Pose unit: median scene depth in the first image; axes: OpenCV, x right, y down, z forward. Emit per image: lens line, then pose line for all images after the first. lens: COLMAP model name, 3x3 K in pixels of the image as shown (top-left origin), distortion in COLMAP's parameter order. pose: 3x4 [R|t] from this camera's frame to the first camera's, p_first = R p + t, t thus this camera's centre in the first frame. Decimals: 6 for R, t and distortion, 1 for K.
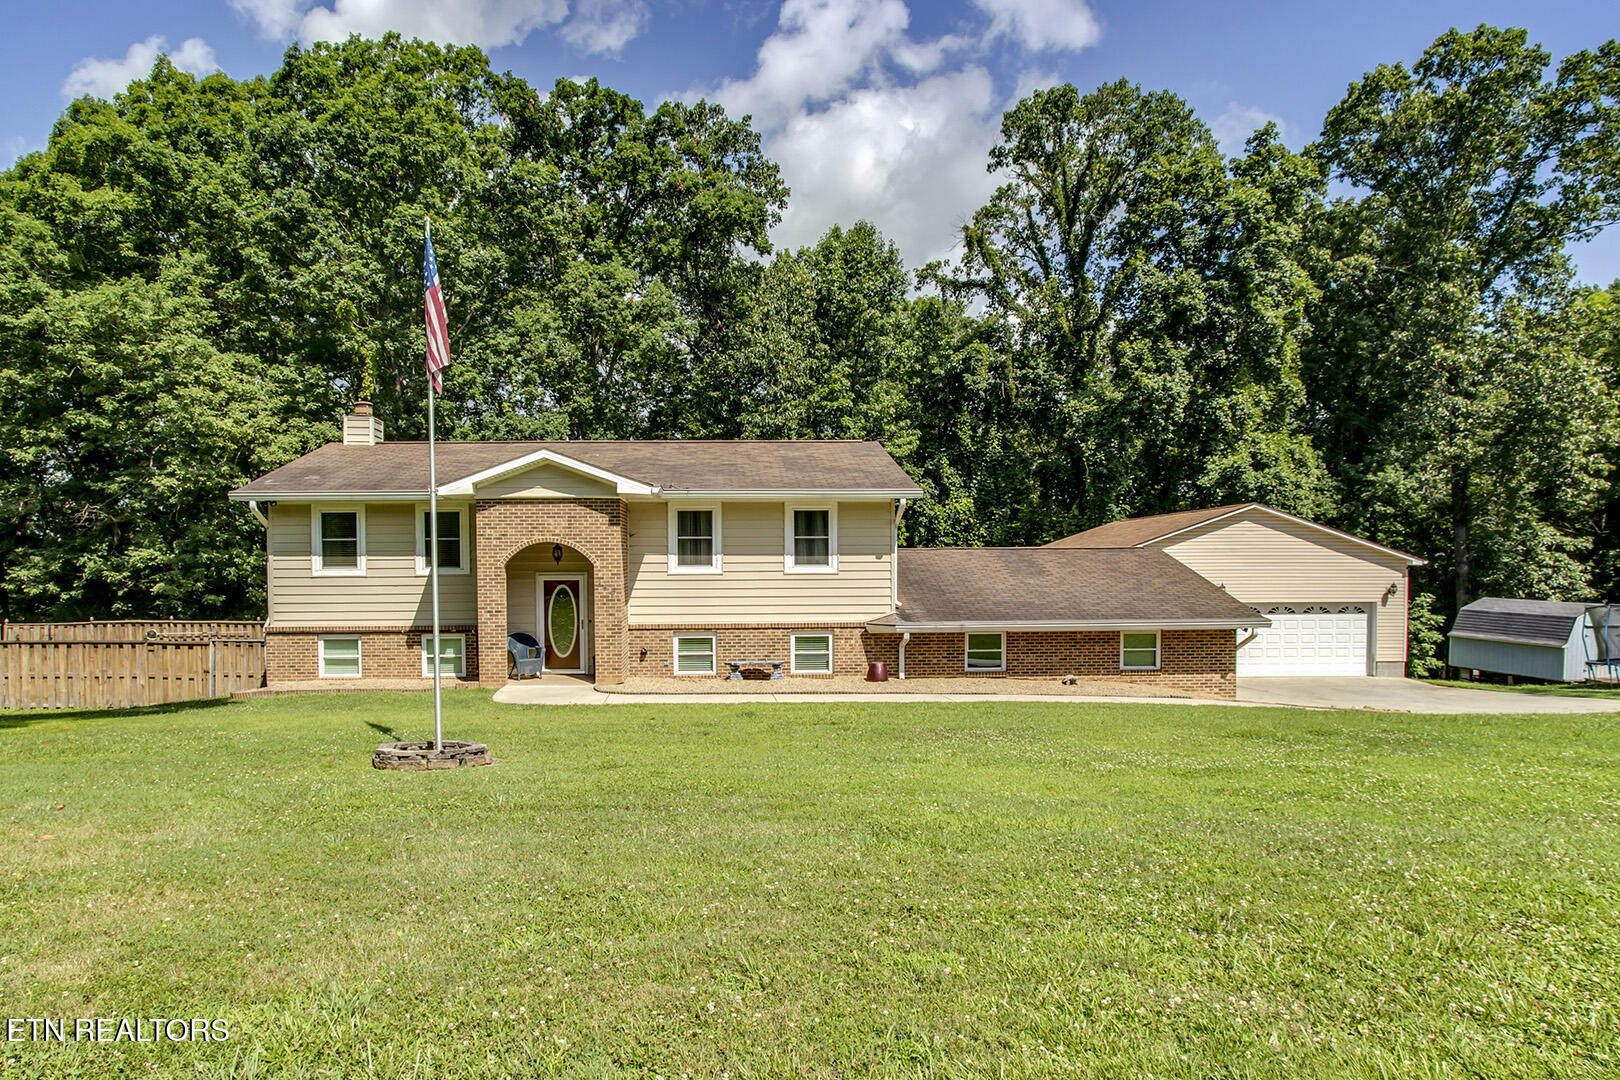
lens RADIAL K [[944.1, 0, 736.8], [0, 944.1, 593.5], [0, 0, 1]] dist [-0.023769, 0.000235]
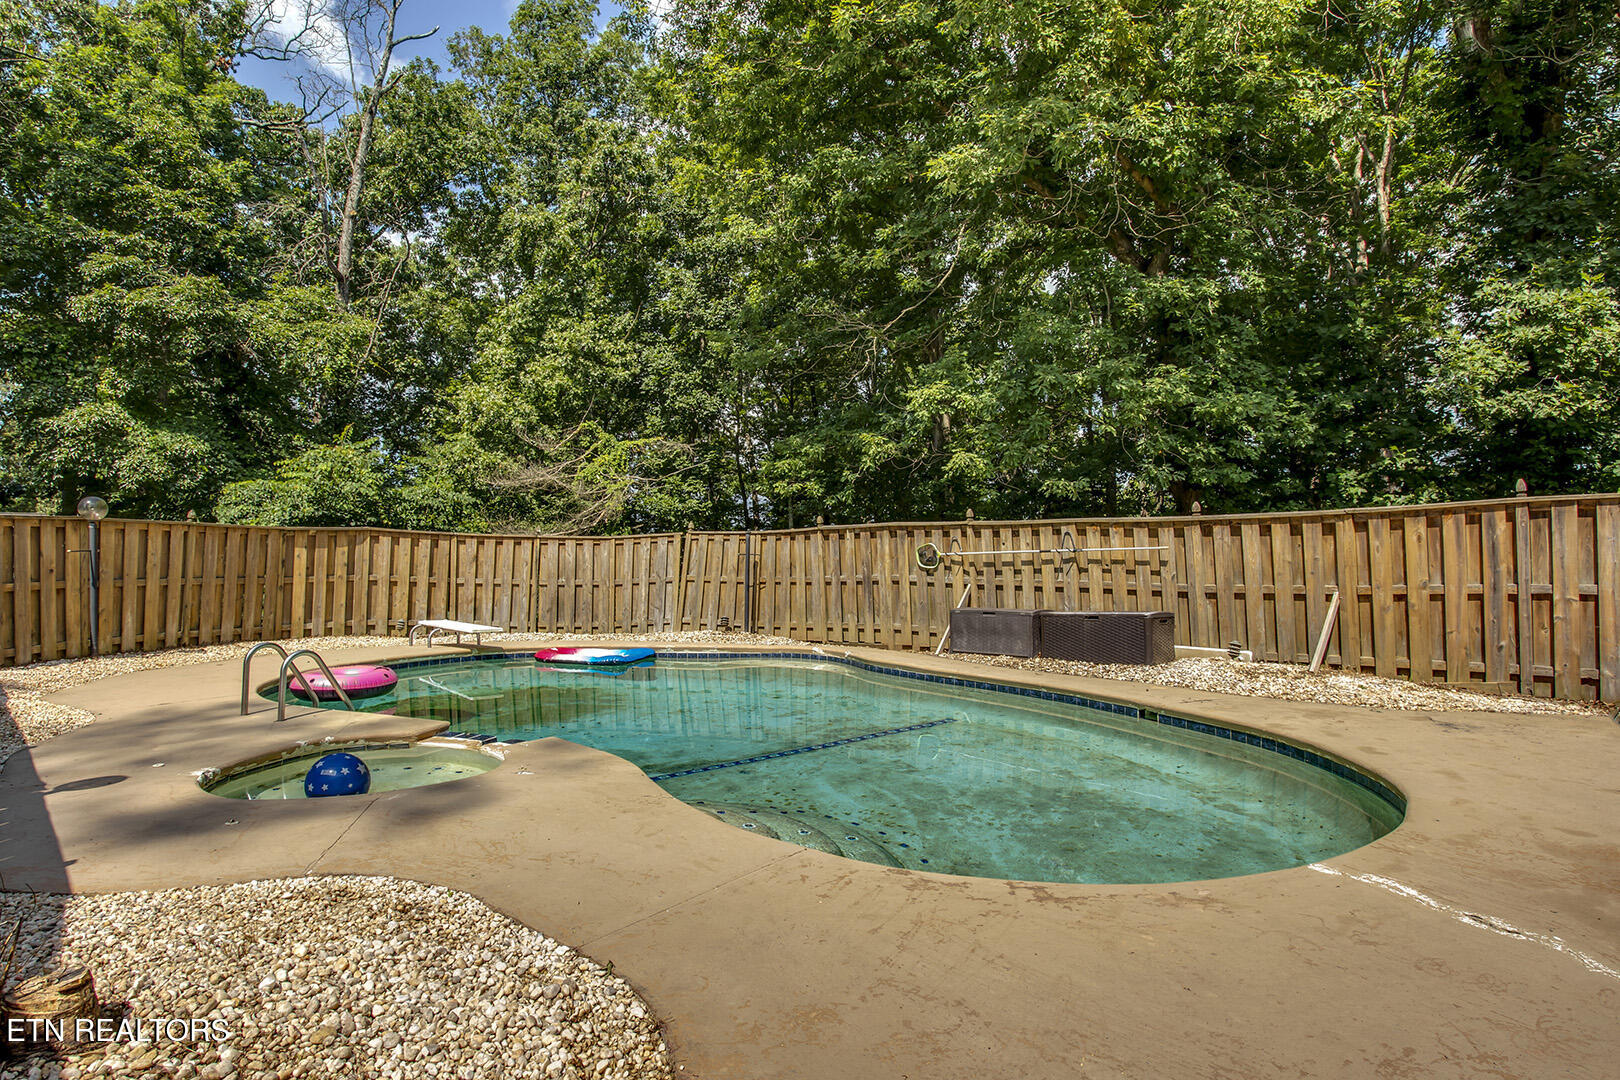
lens RADIAL K [[854.5, 0, 815.5], [0, 854.5, 554.5], [0, 0, 1]] dist [-0.021942, 0.001726]
pose [[0.706681, 0.003744, -0.707522, -0.682770], [-0.017389, 0.999776, -0.012078, 0.083847], [0.707319, 0.020839, 0.706588, 1.210257]]
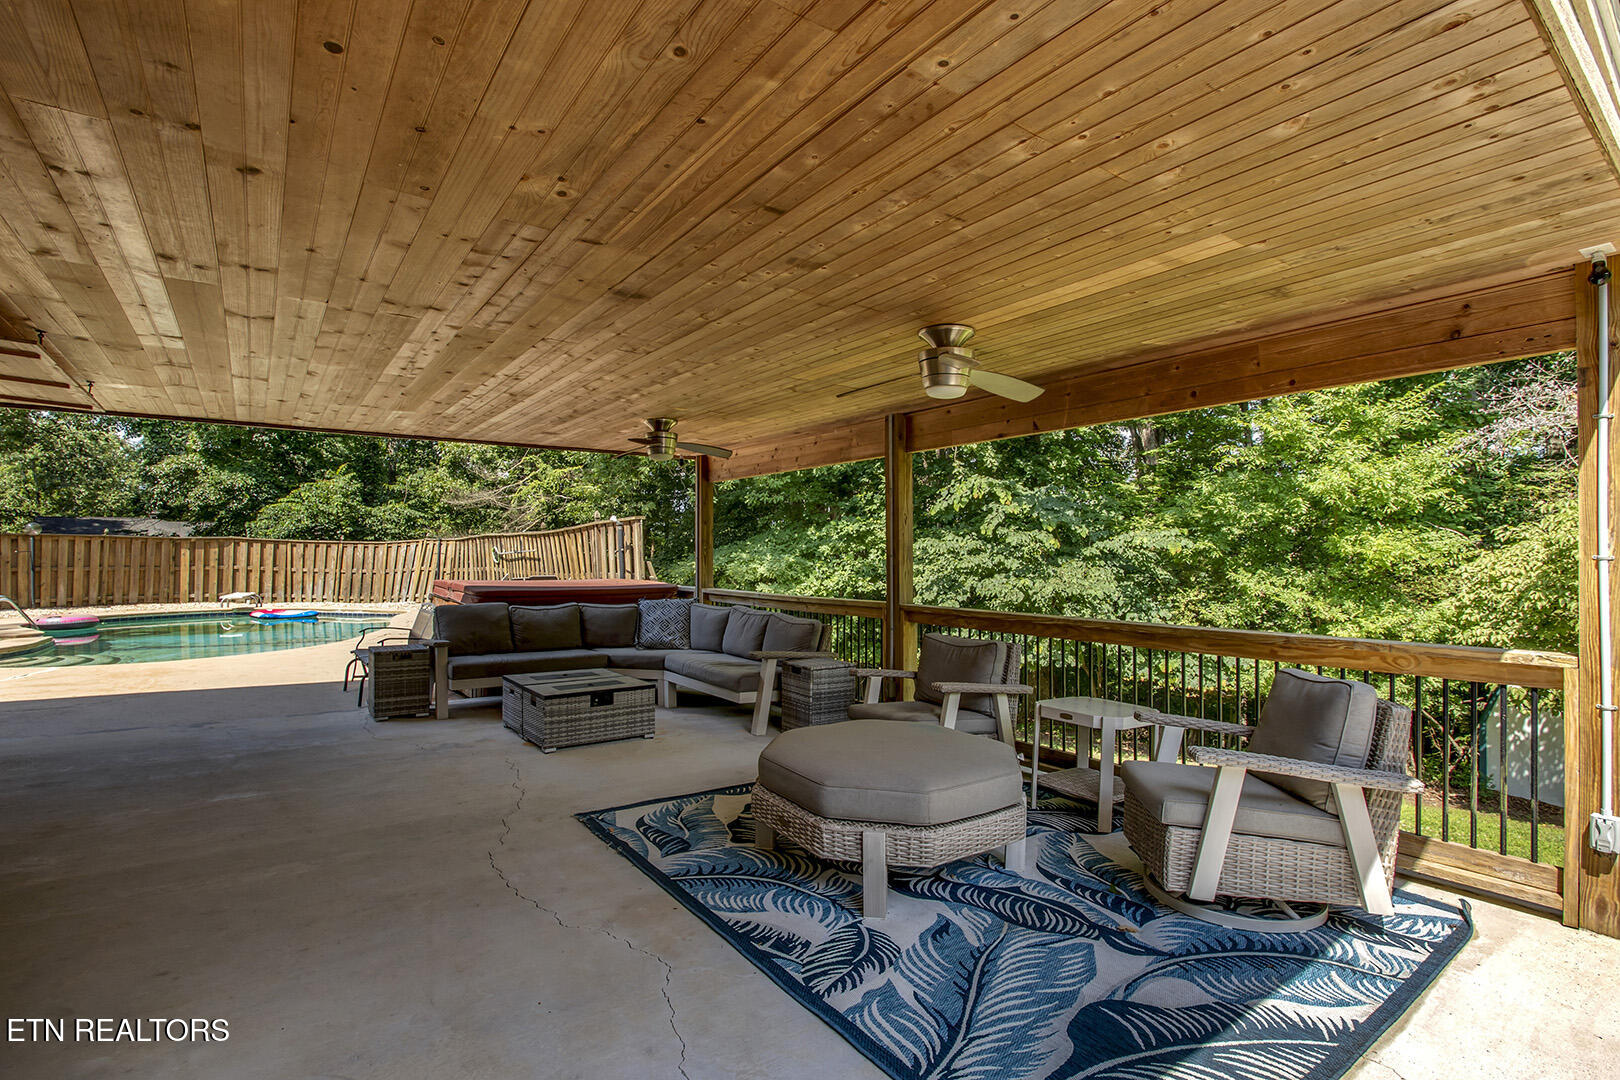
lens RADIAL K [[755.6, 0, 816.4], [0, 755.6, 553.9], [0, 0, 1]] dist [-0.023855, 0.003016]
pose [[0.573568, 0.006221, -0.819134, -0.121440], [-0.020068, 0.999778, -0.006459, 0.072756], [0.818912, 0.020143, 0.573565, 1.527994]]
